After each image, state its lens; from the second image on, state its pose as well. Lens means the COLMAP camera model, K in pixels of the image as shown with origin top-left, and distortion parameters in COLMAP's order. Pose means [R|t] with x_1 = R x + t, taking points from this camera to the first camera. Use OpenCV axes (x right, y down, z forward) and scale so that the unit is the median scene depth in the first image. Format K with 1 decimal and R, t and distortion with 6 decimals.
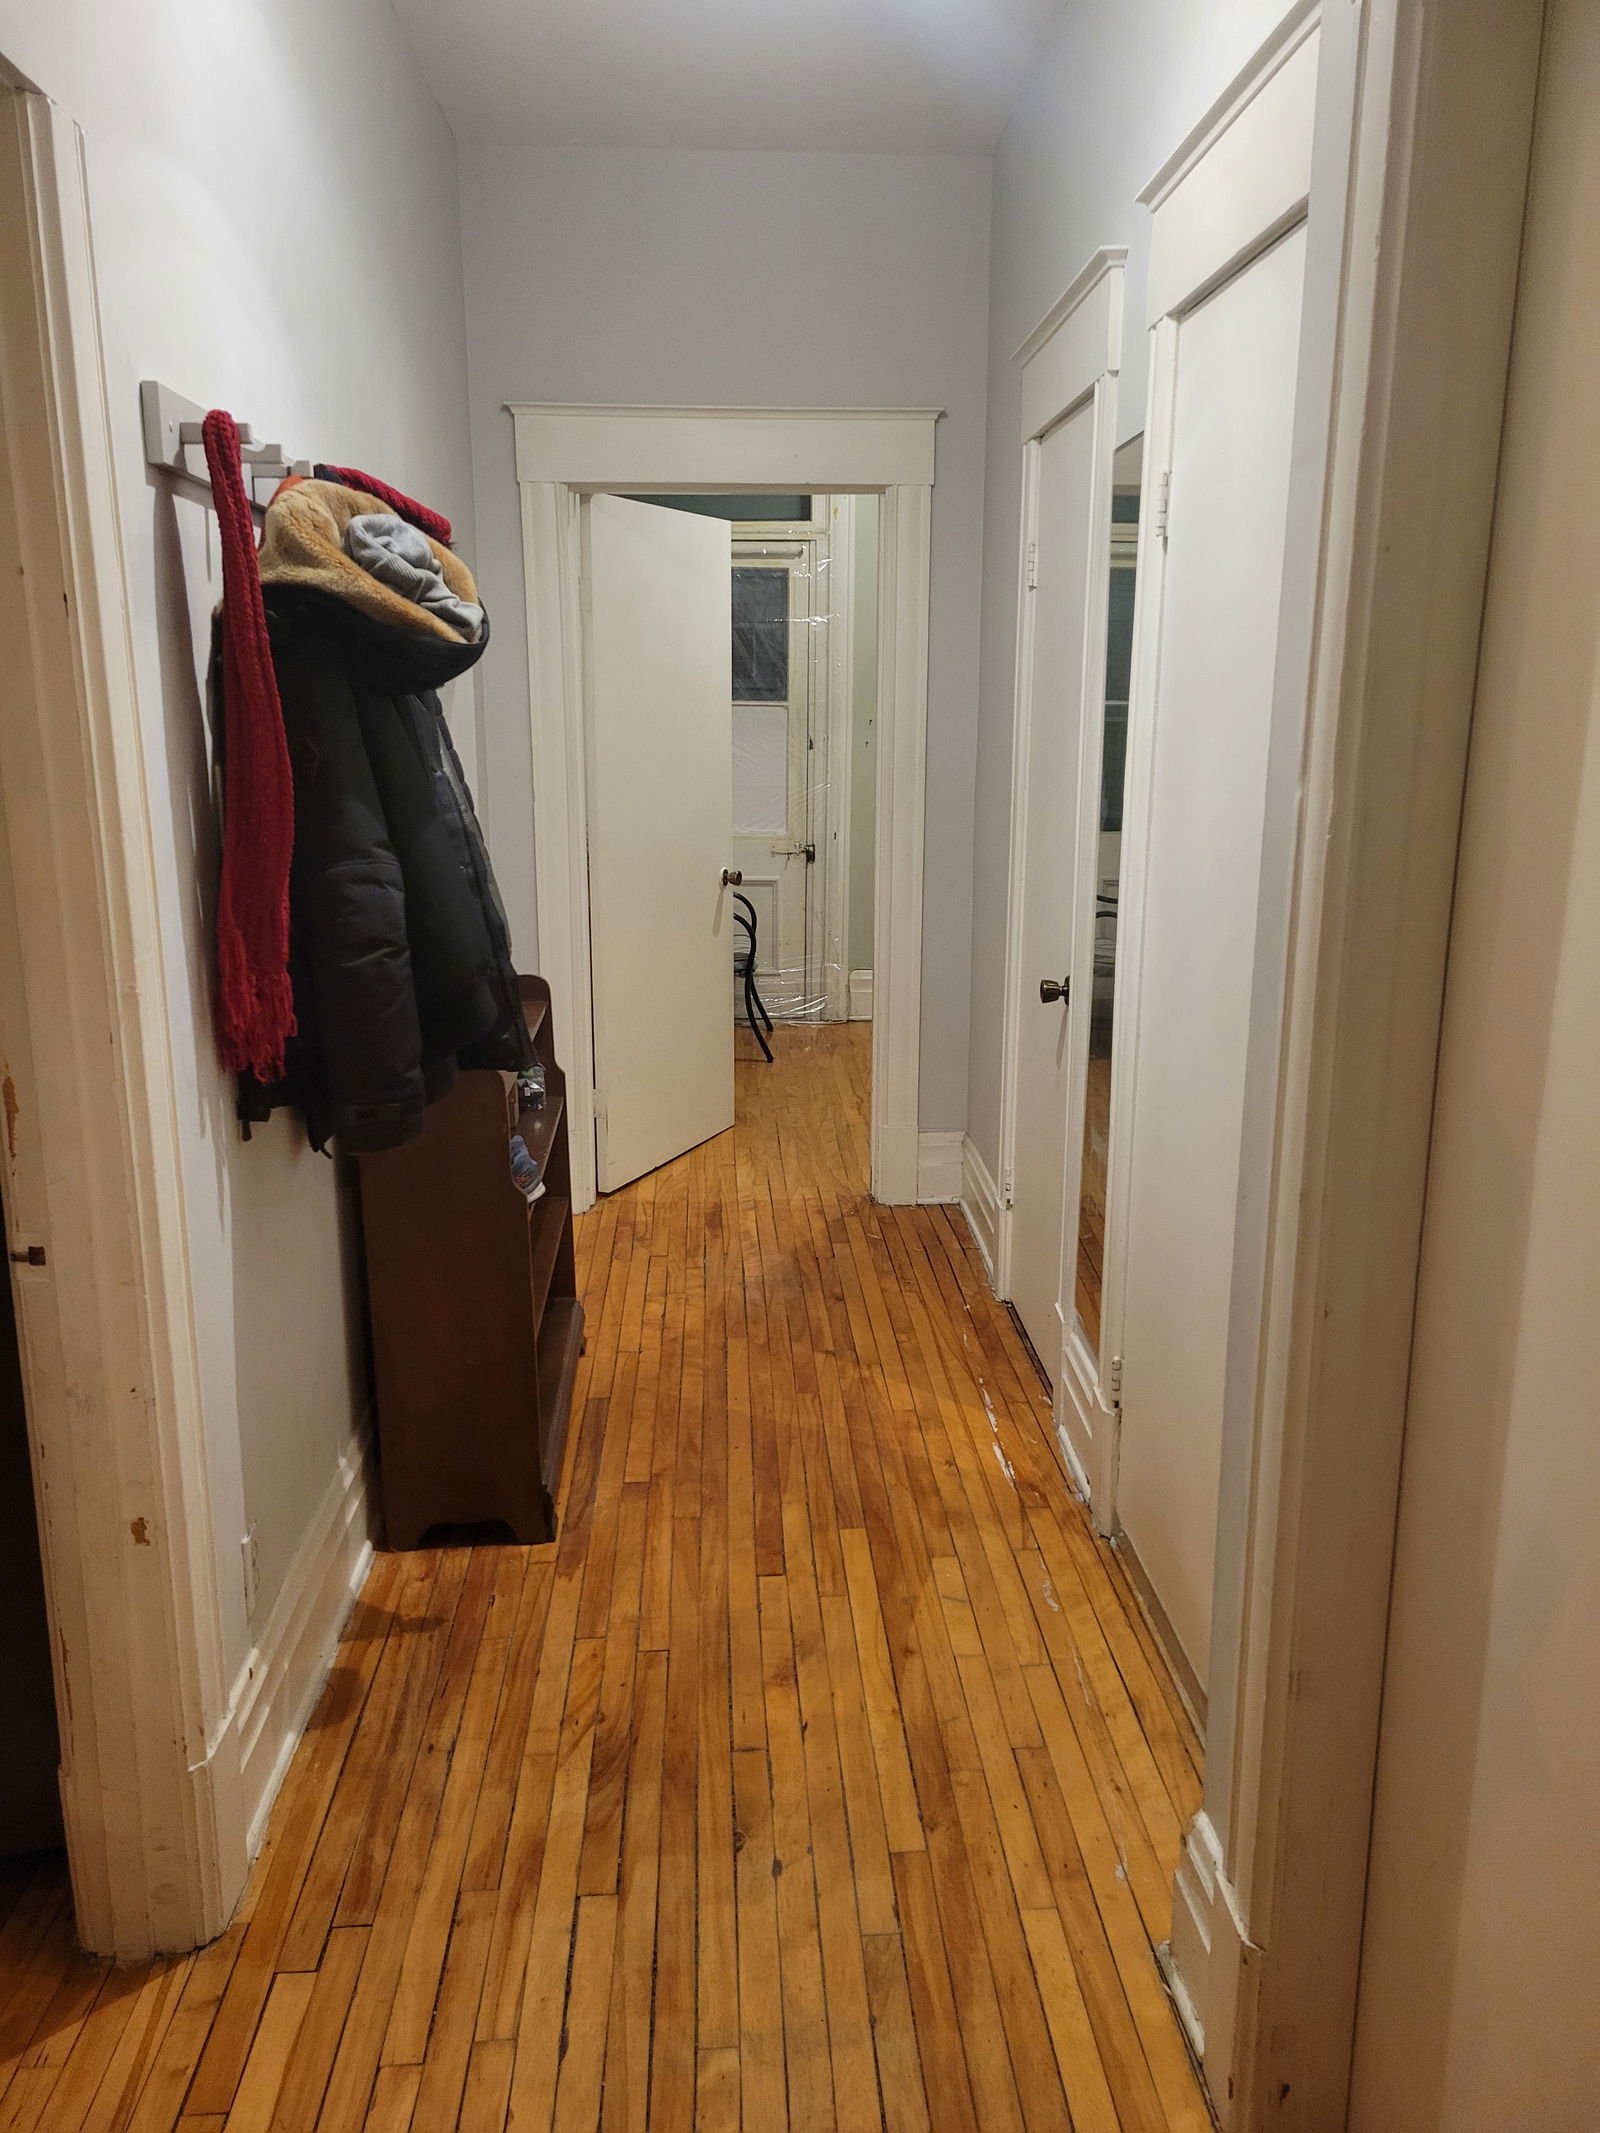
lens RADIAL K [[1586.7, 0, 817.9], [0, 1586.7, 1073.4], [0, 0, 1]] dist [0.048546, -0.016988]
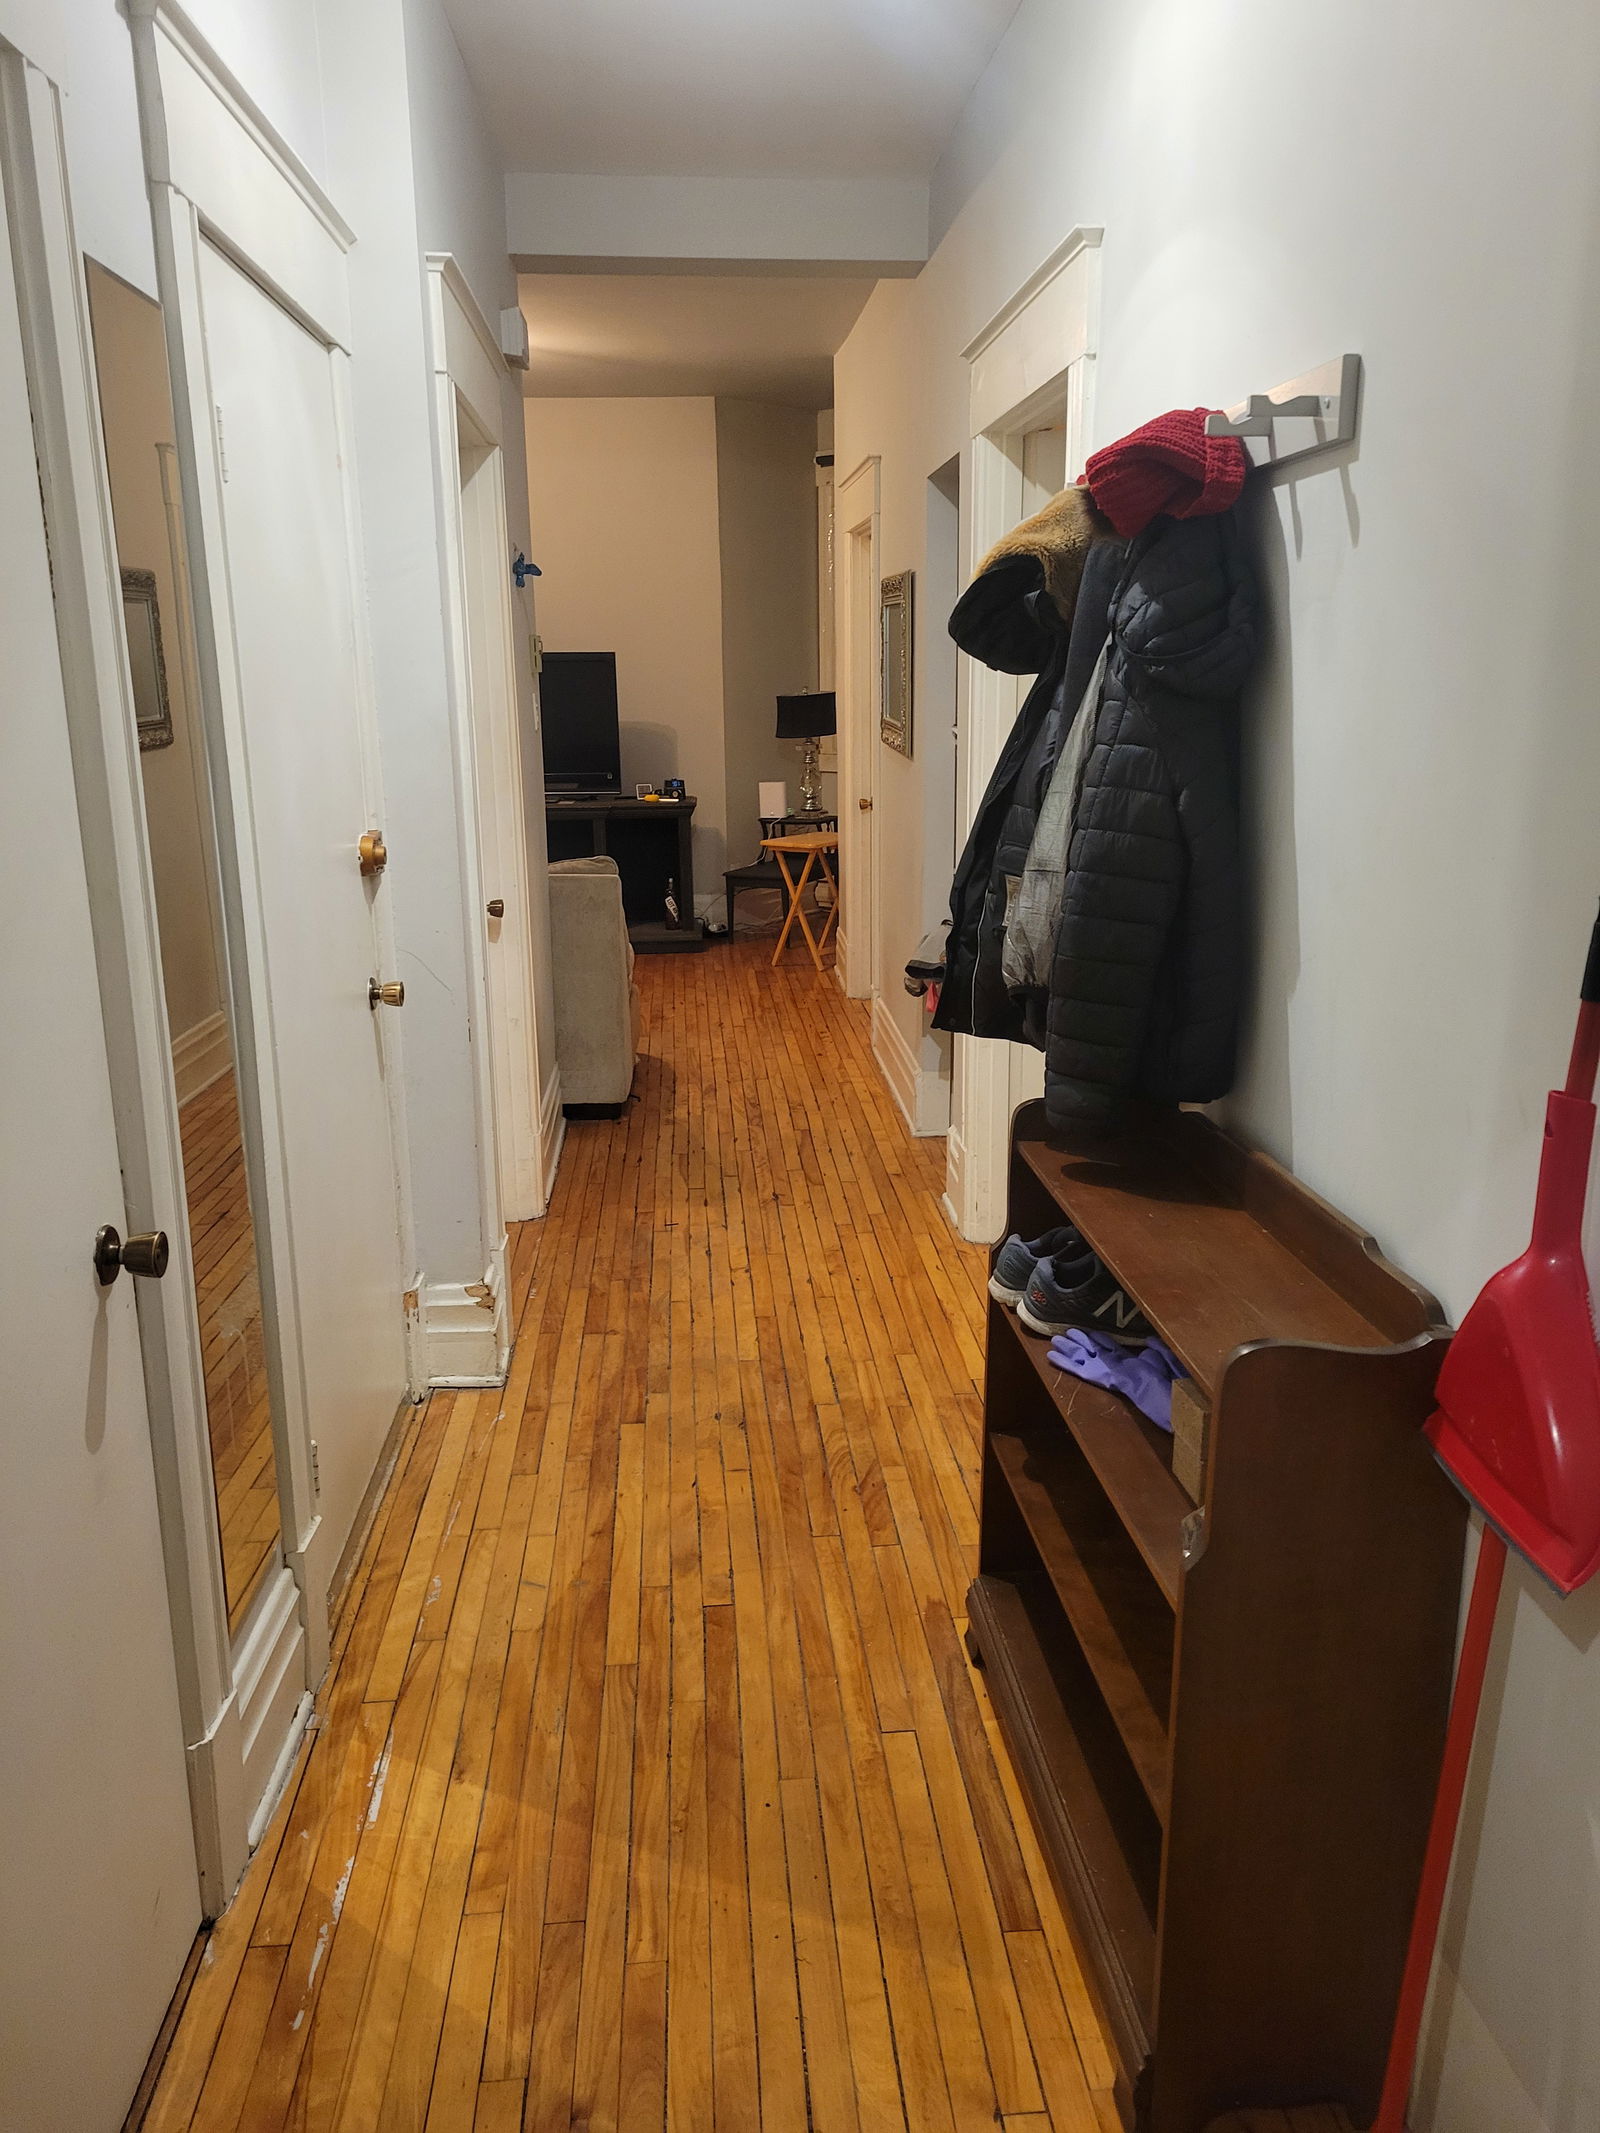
lens RADIAL K [[1586.7, 0, 821.1], [0, 1586.7, 1065.8], [0, 0, 1]] dist [0.048546, -0.016988]
pose [[-0.999664, 0.008009, -0.024643, -0.069997], [-0.004260, 0.887285, 0.461203, -0.409725], [0.025559, 0.461153, -0.886953, 1.707238]]
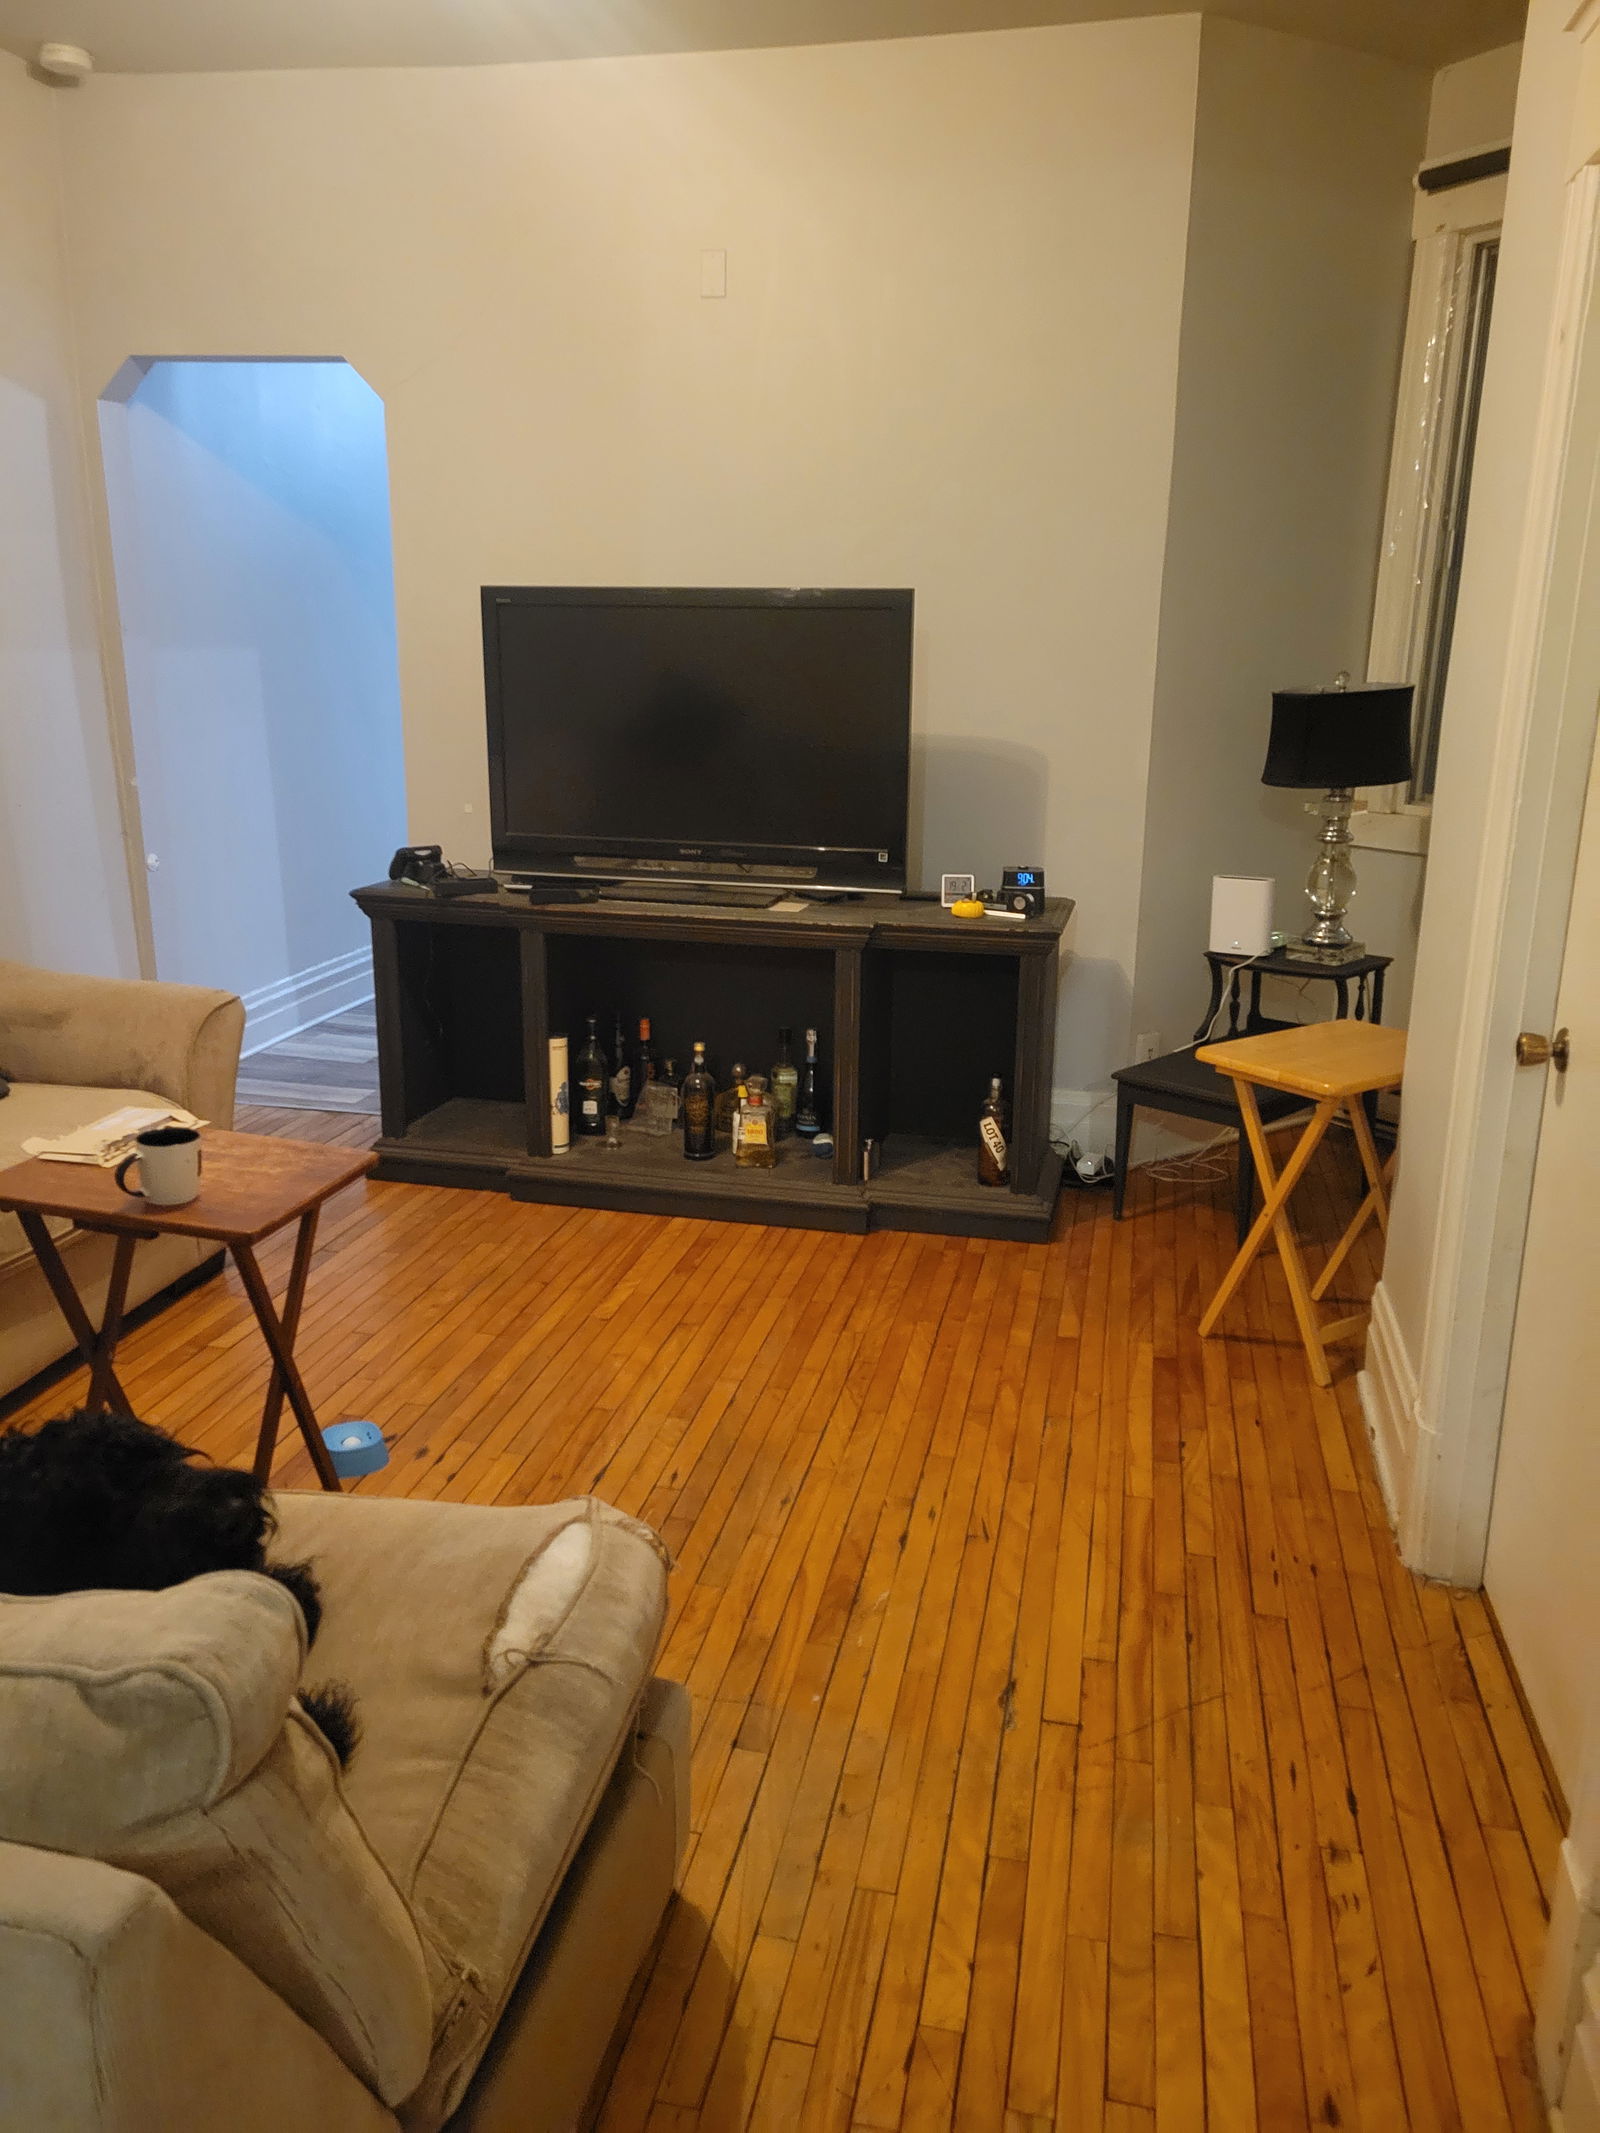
lens RADIAL K [[1586.7, 0, 791.3], [0, 1586.7, 1062.4], [0, 0, 1]] dist [0.048546, -0.016988]
pose [[-0.961210, -0.089029, 0.261055, -0.059792], [0.046526, 0.880574, 0.471620, -0.169338], [-0.271866, 0.465471, -0.842274, 0.712960]]
